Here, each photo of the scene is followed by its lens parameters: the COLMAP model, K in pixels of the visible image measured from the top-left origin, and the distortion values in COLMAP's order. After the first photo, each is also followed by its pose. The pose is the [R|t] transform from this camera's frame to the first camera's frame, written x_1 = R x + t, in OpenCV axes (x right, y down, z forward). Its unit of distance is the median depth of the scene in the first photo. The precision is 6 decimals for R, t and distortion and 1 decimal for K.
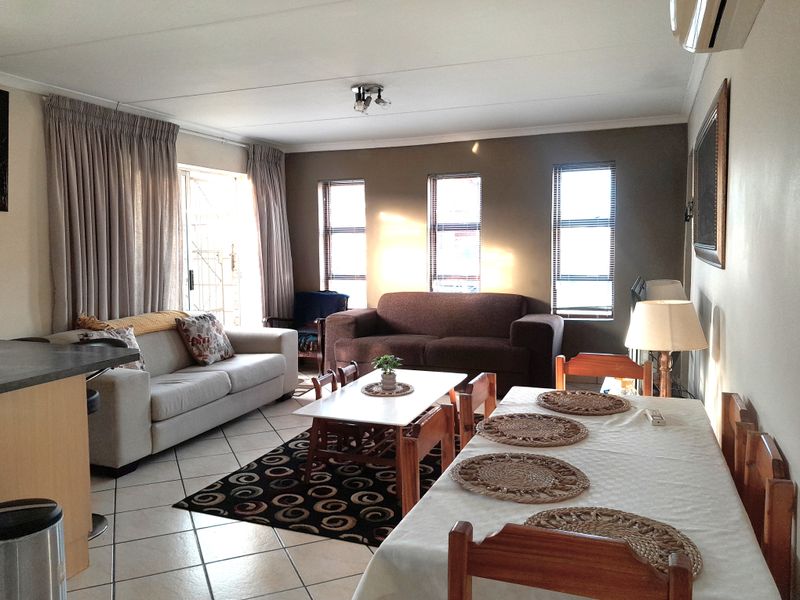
lens RADIAL K [[626.6, 0, 391.4], [0, 626.6, 289.7], [0, 0, 1]] dist [0.133165, -0.279100]
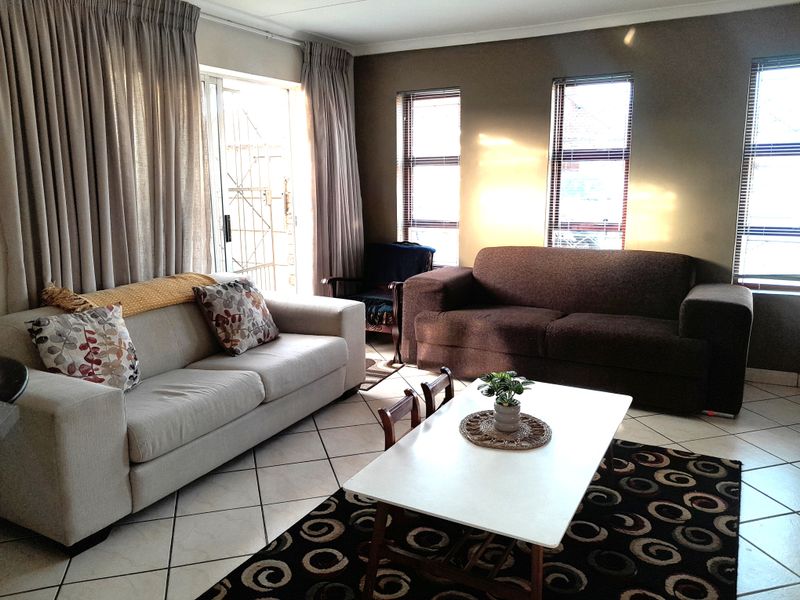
lens RADIAL K [[626.6, 0, 391.4], [0, 626.6, 289.7], [0, 0, 1]] dist [0.133165, -0.279100]
pose [[0.991986, 0.024264, -0.123998, -0.029912], [-0.011267, 0.994465, 0.104463, -0.024613], [0.125846, -0.102229, 0.986768, 0.290585]]
